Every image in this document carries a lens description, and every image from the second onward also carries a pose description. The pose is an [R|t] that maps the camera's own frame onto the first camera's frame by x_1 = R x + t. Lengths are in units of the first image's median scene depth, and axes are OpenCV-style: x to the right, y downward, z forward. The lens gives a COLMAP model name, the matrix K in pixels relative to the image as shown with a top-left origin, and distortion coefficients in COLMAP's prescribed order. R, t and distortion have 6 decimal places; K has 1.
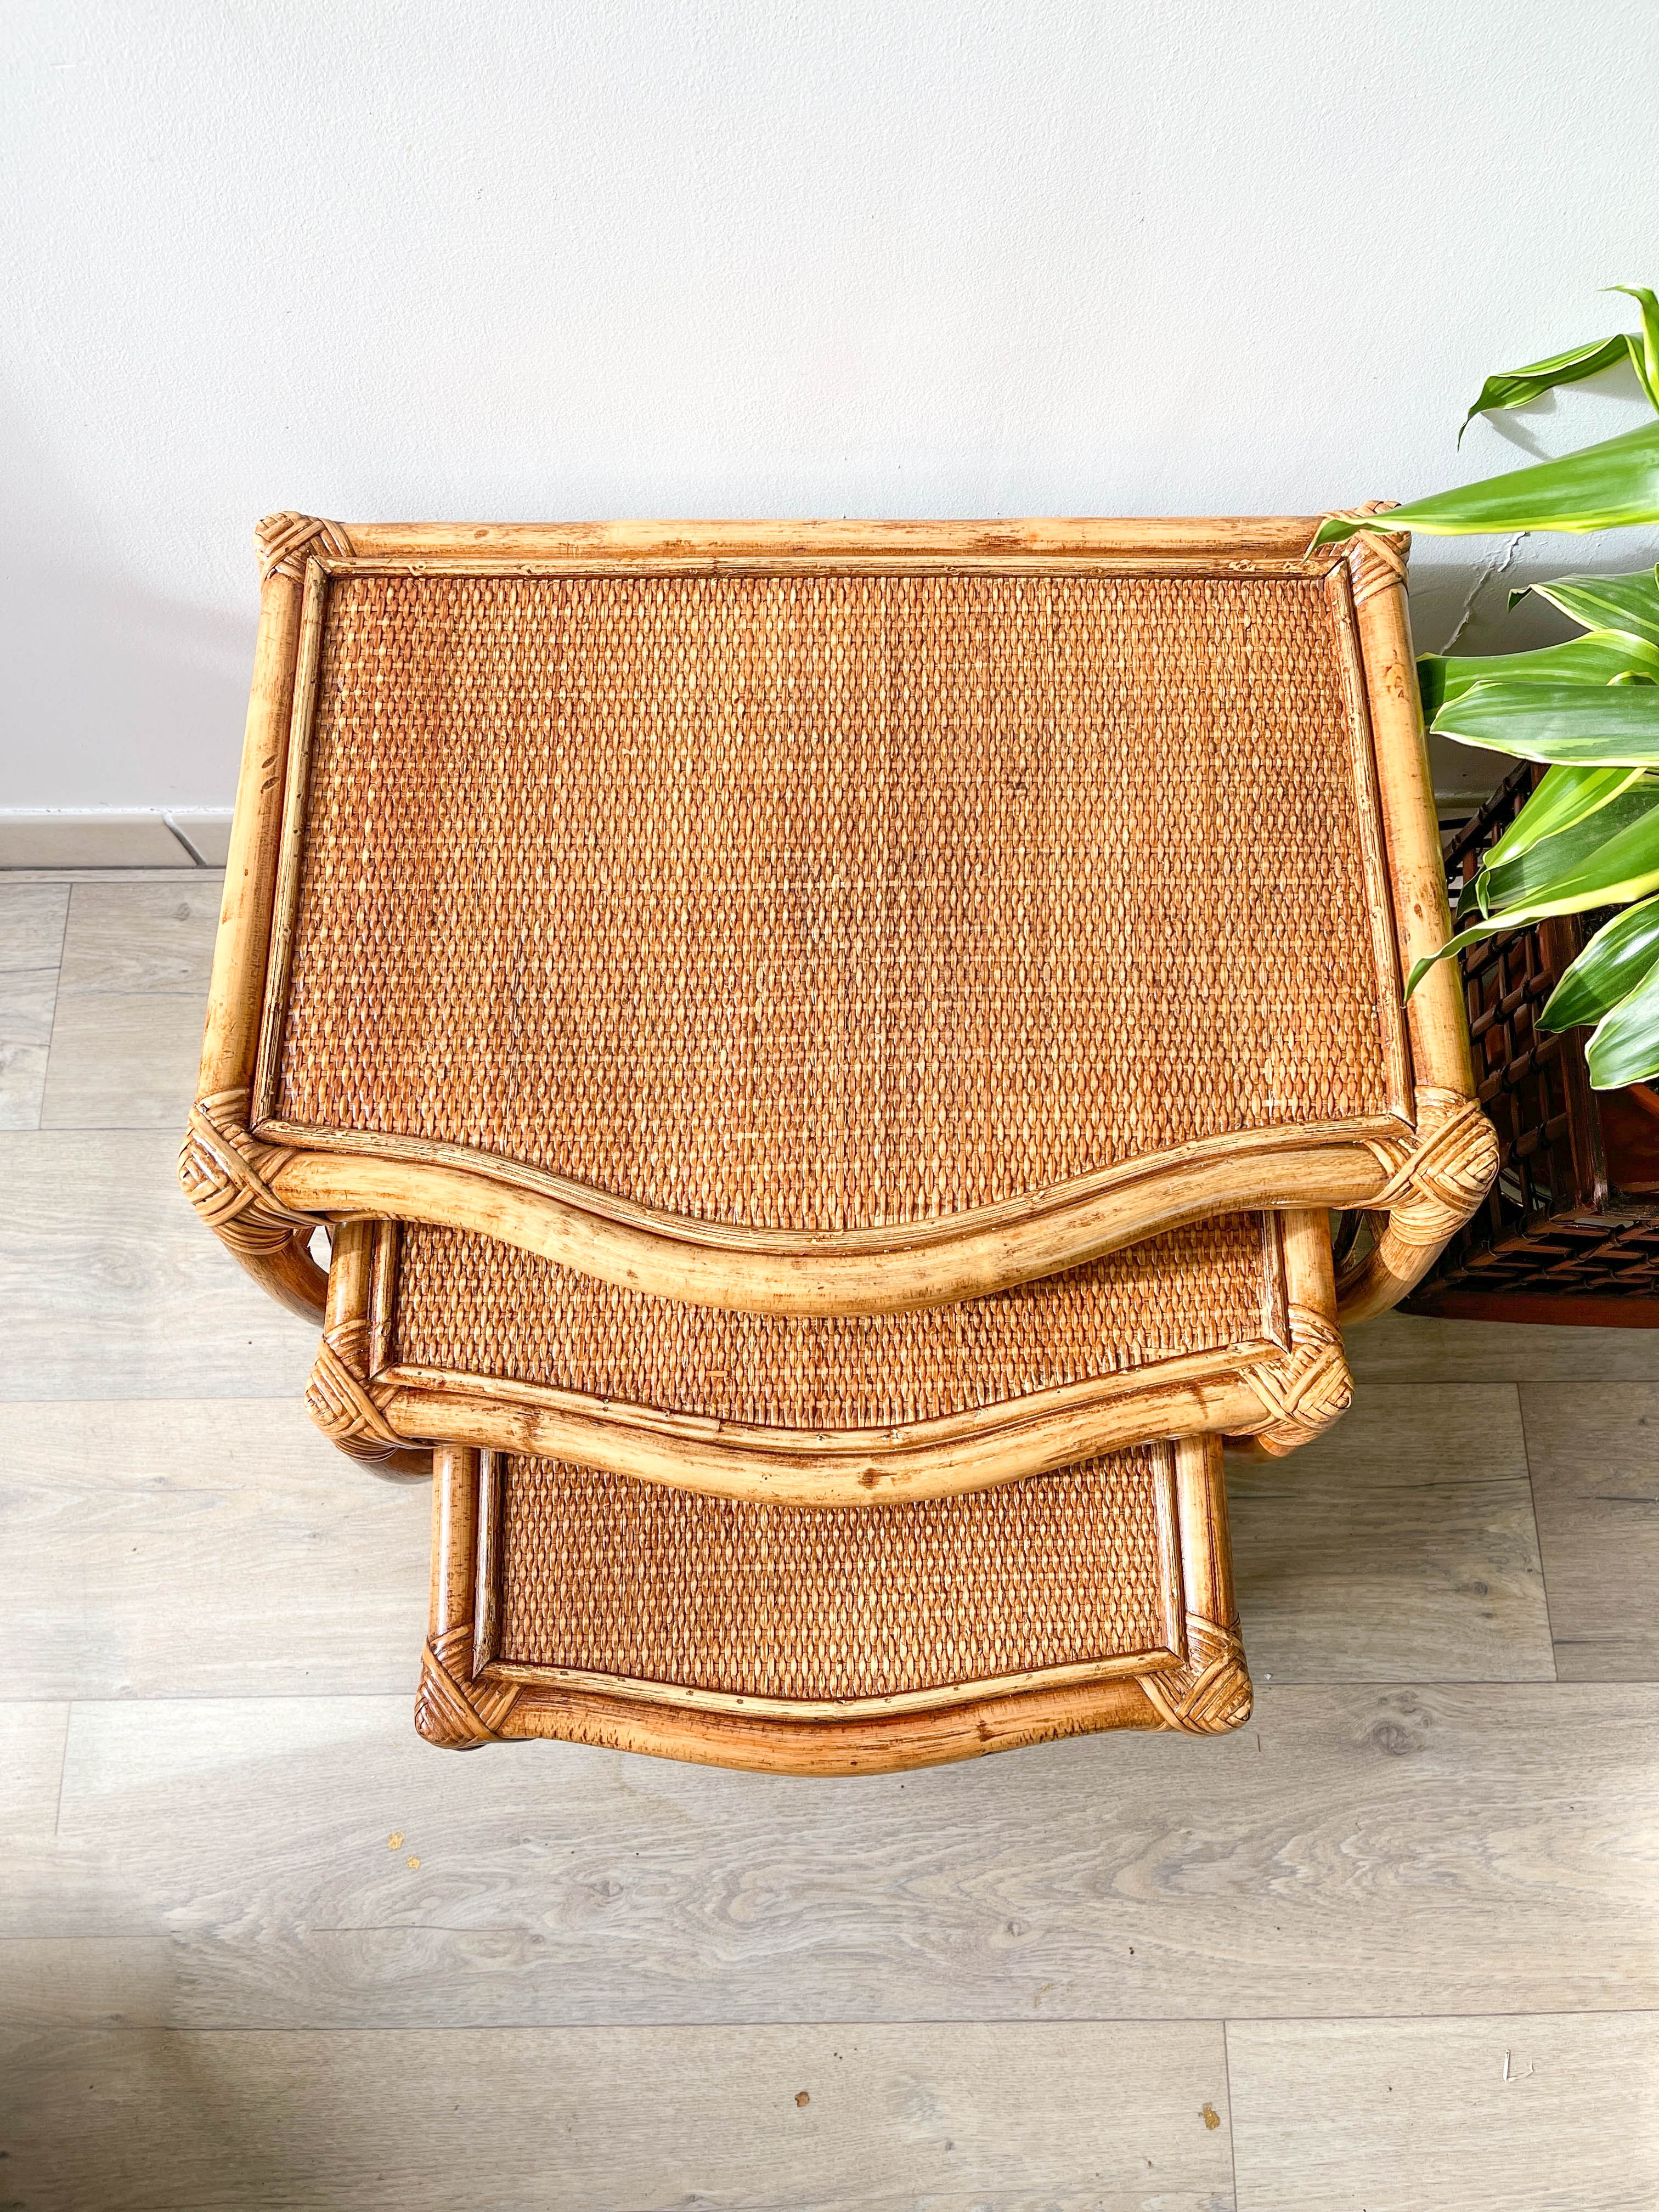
lens RADIAL K [[1652.3, 0, 835.0], [0, 1652.3, 1115.9], [0, 0, 1]] dist [0.025186, -0.012834]
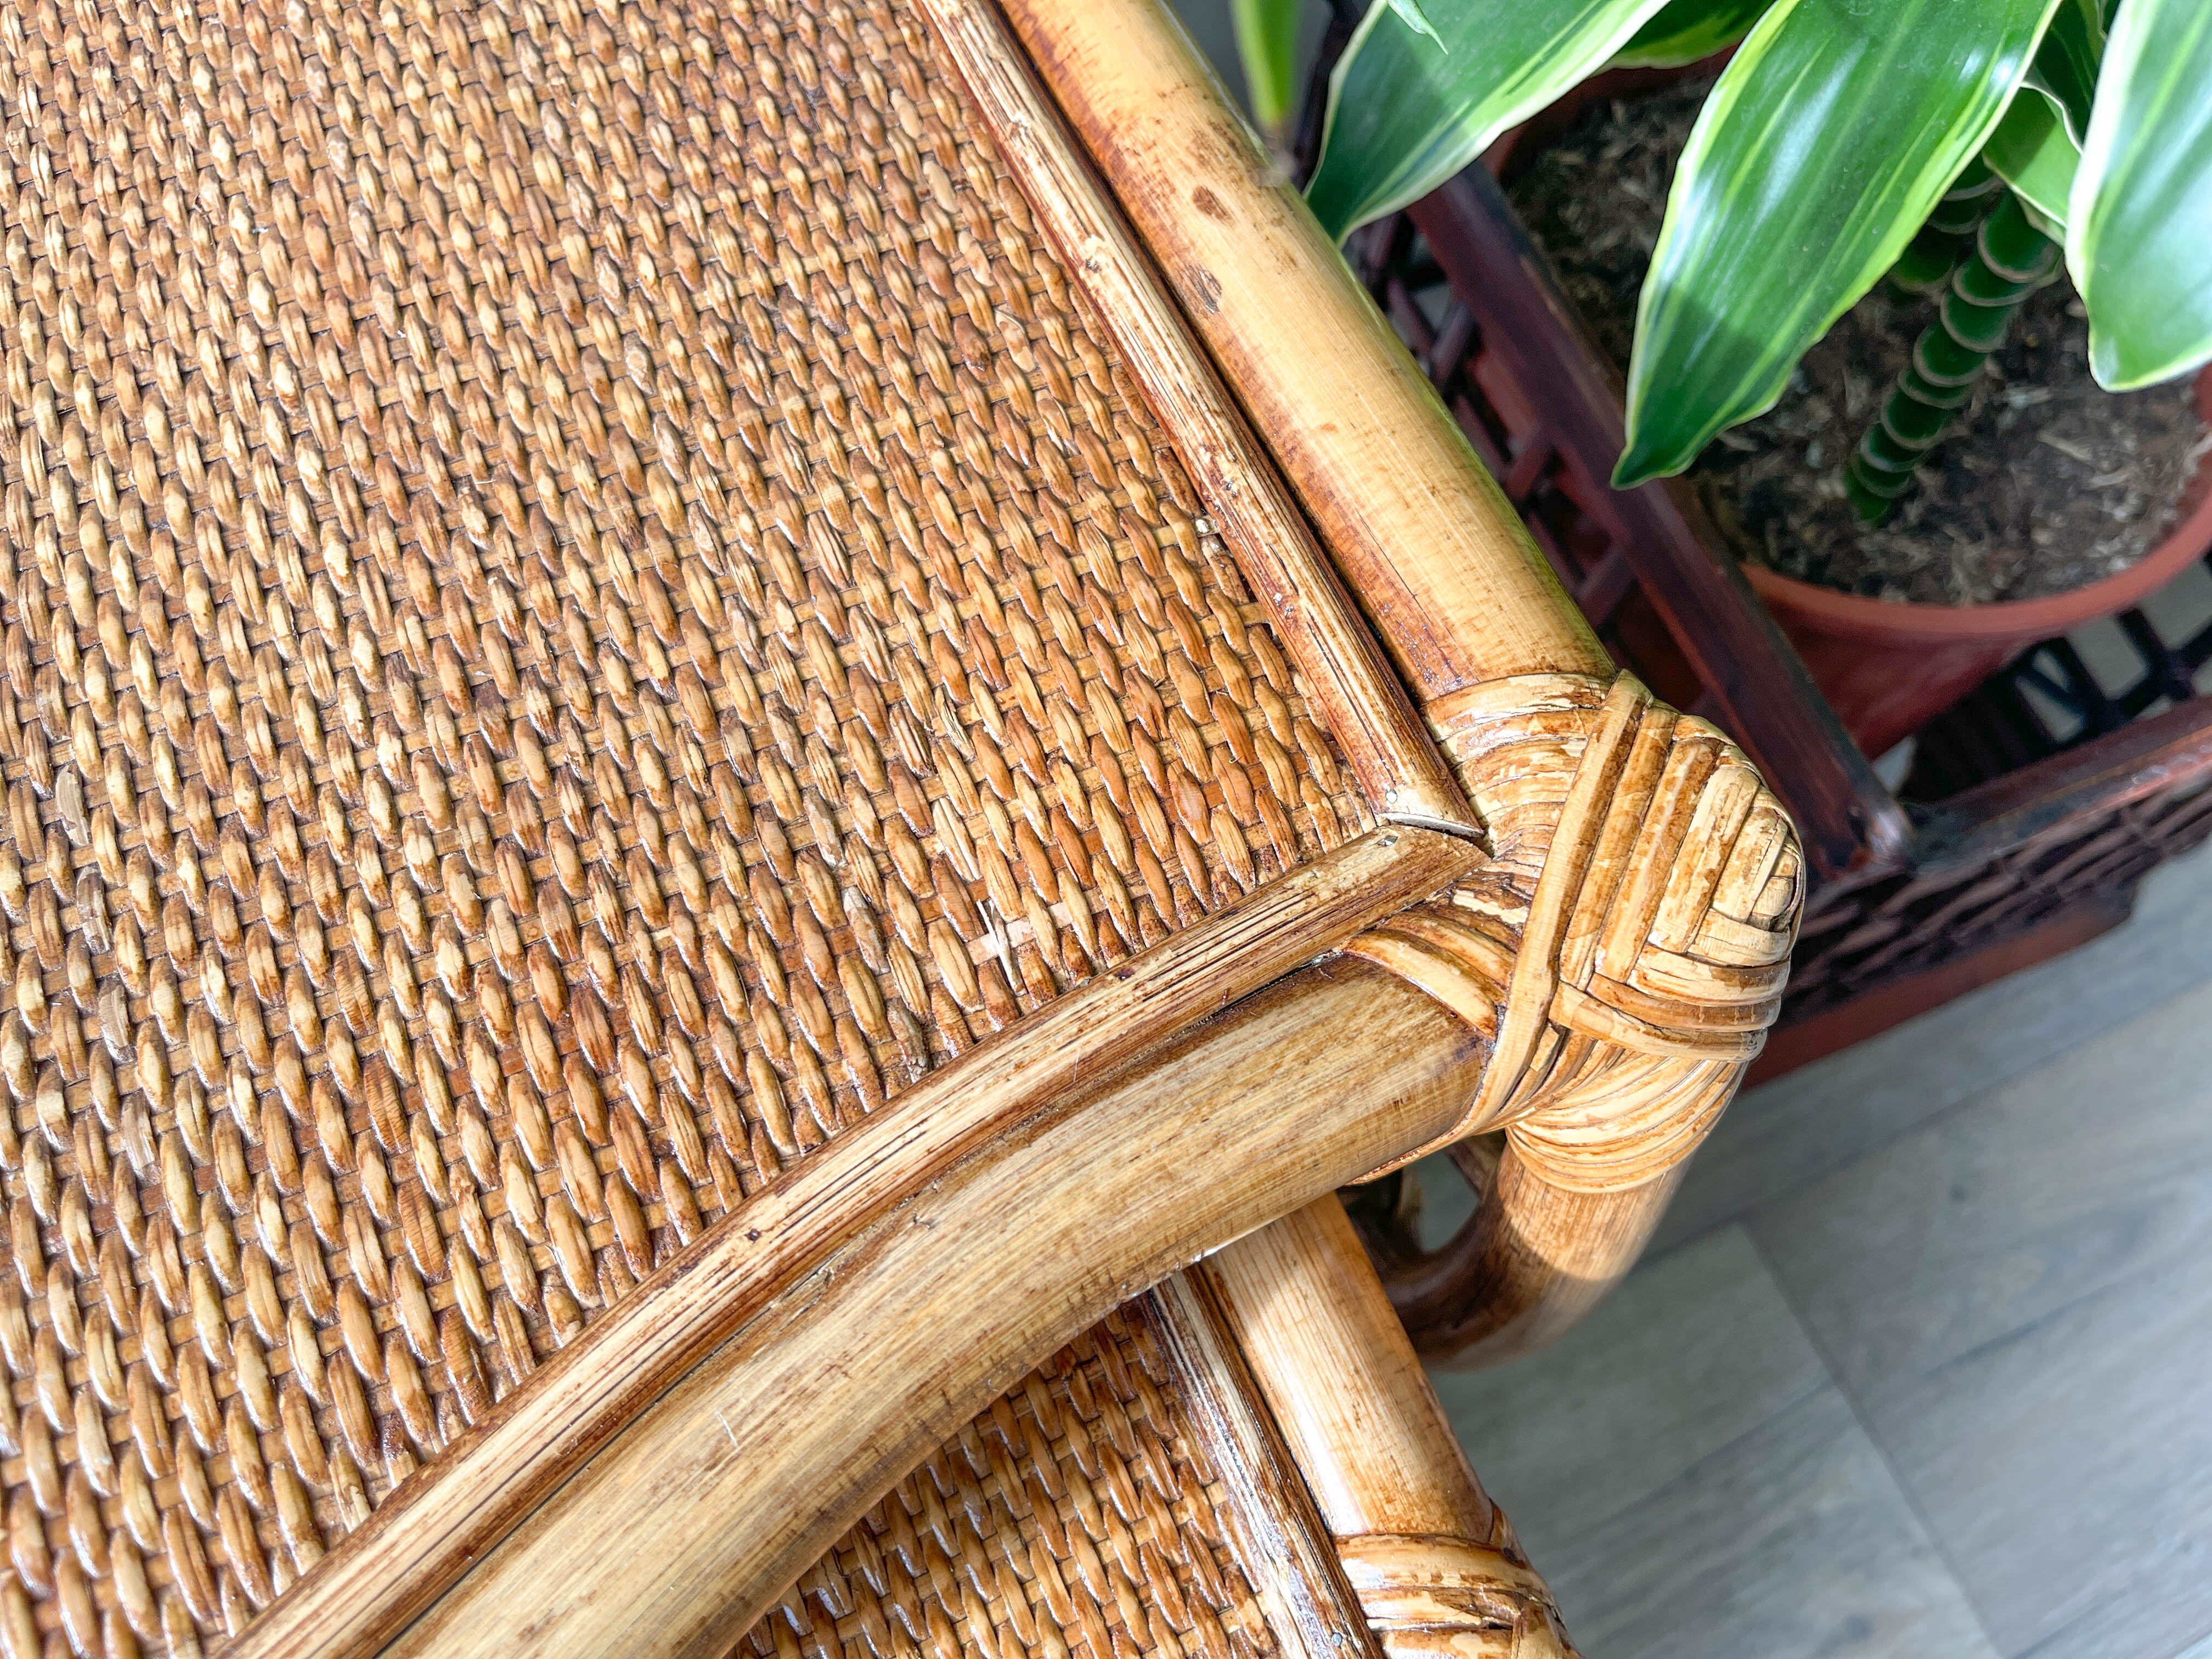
lens RADIAL K [[1688.4, 0, 1092.8], [0, 1688.4, 807.4], [0, 0, 1]] dist [0.054741, -0.103754]
pose [[0.909692, -0.358147, 0.210218, 0.211787], [0.381105, 0.921067, -0.079964, 0.000118], [-0.164986, 0.152858, 0.974379, 0.672146]]
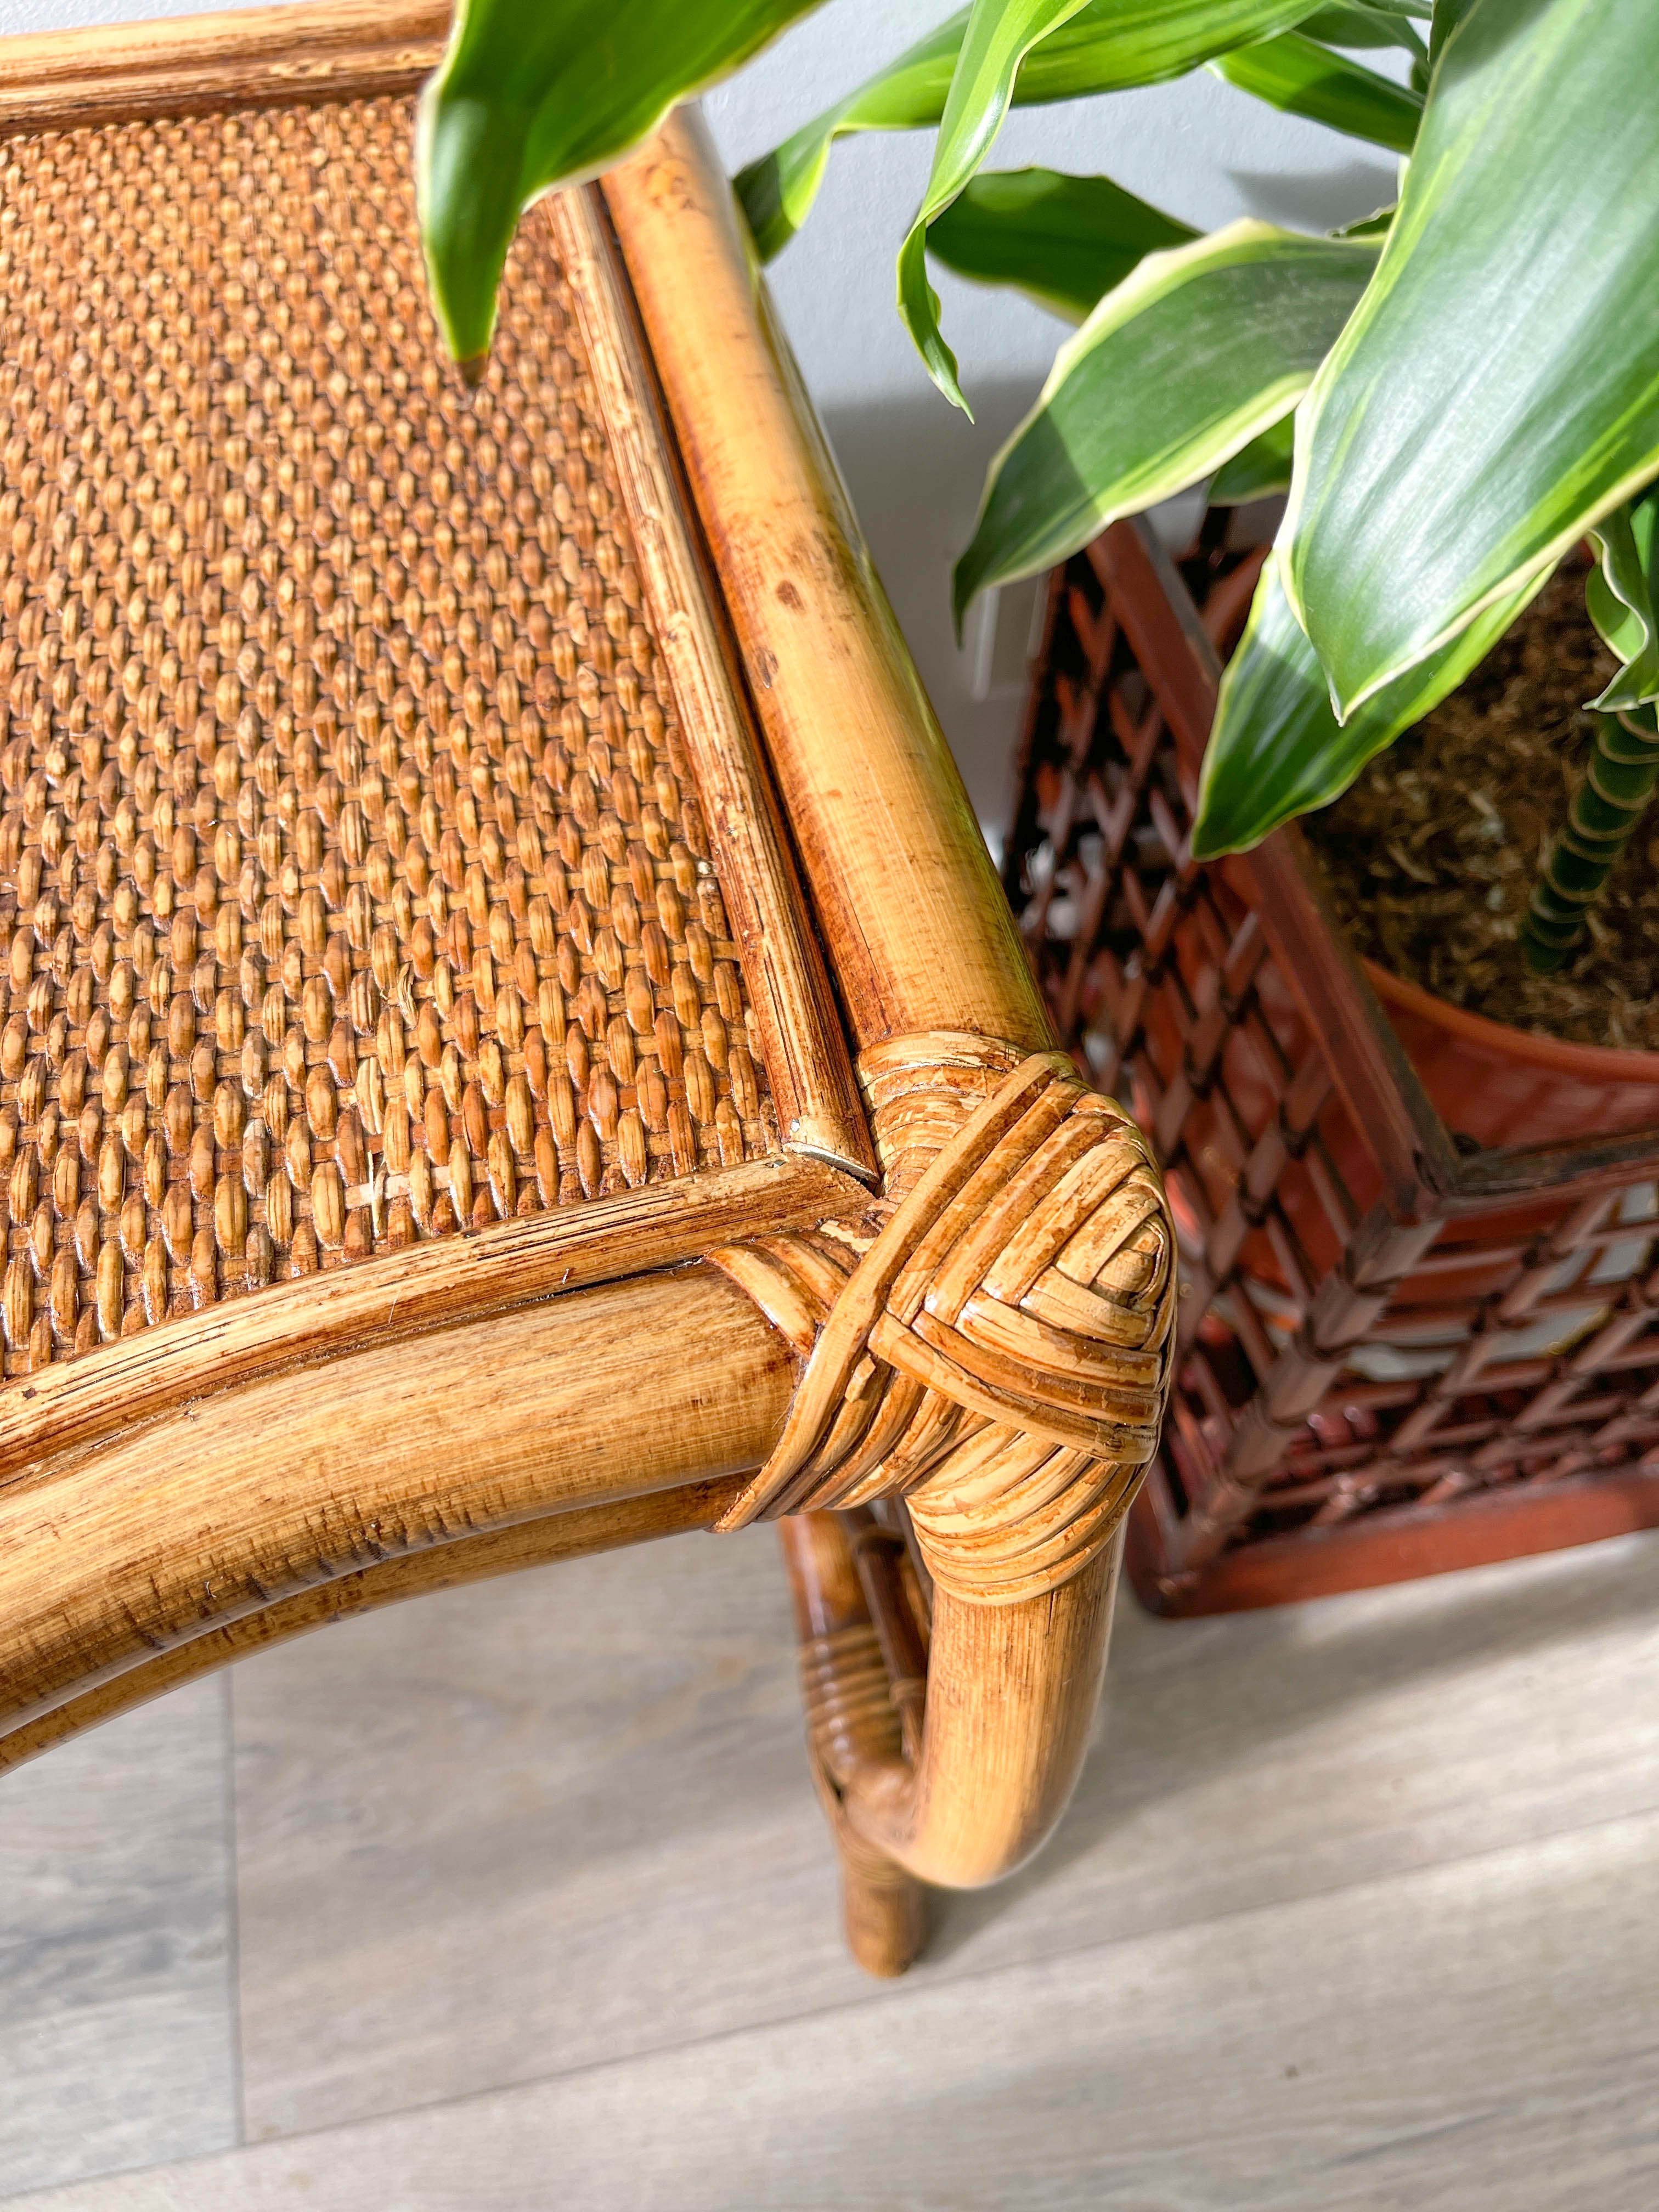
lens RADIAL K [[1700.1, 0, 825.9], [0, 1700.1, 1106.9], [0, 0, 1]] dist [0.056227, -0.106717]
pose [[0.978509, -0.162077, 0.127481, 0.284442], [0.192434, 0.939879, -0.282127, 0.071194], [-0.074090, 0.300596, 0.950870, 0.666661]]
